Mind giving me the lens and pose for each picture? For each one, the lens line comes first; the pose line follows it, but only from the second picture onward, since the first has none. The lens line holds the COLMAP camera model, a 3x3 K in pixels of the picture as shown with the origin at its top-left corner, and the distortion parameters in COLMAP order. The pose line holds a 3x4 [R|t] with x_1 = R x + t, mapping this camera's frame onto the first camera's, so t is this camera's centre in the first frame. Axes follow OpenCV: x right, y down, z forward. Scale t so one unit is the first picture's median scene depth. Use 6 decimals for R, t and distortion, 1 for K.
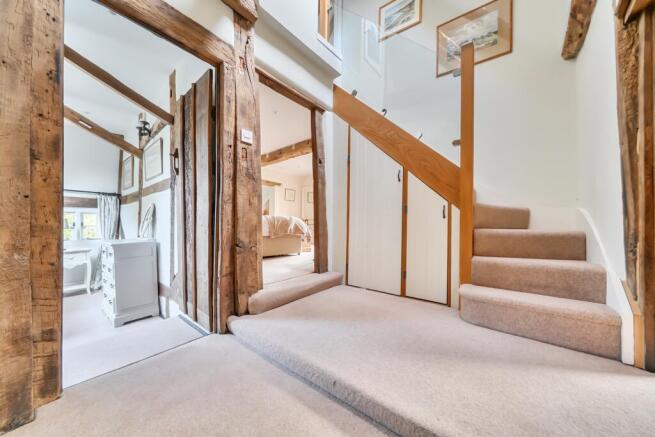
lens RADIAL K [[231.5, 0, 326.2], [0, 231.5, 222.1], [0, 0, 1]] dist [-0.012770, -0.000125]
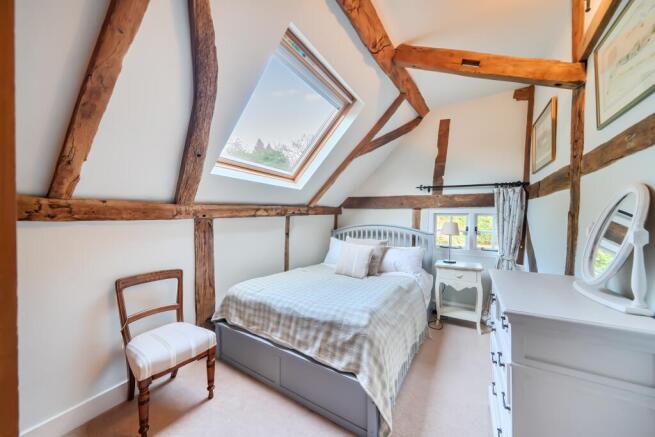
lens RADIAL K [[227.2, 0, 326.8], [0, 227.2, 223.4], [0, 0, 1]] dist [-0.009208, -0.000023]
pose [[0.115939, 0.025573, -0.992927, -0.378182], [-0.001375, 0.999672, 0.025586, -0.028067], [0.993255, -0.001601, 0.115936, 0.416301]]
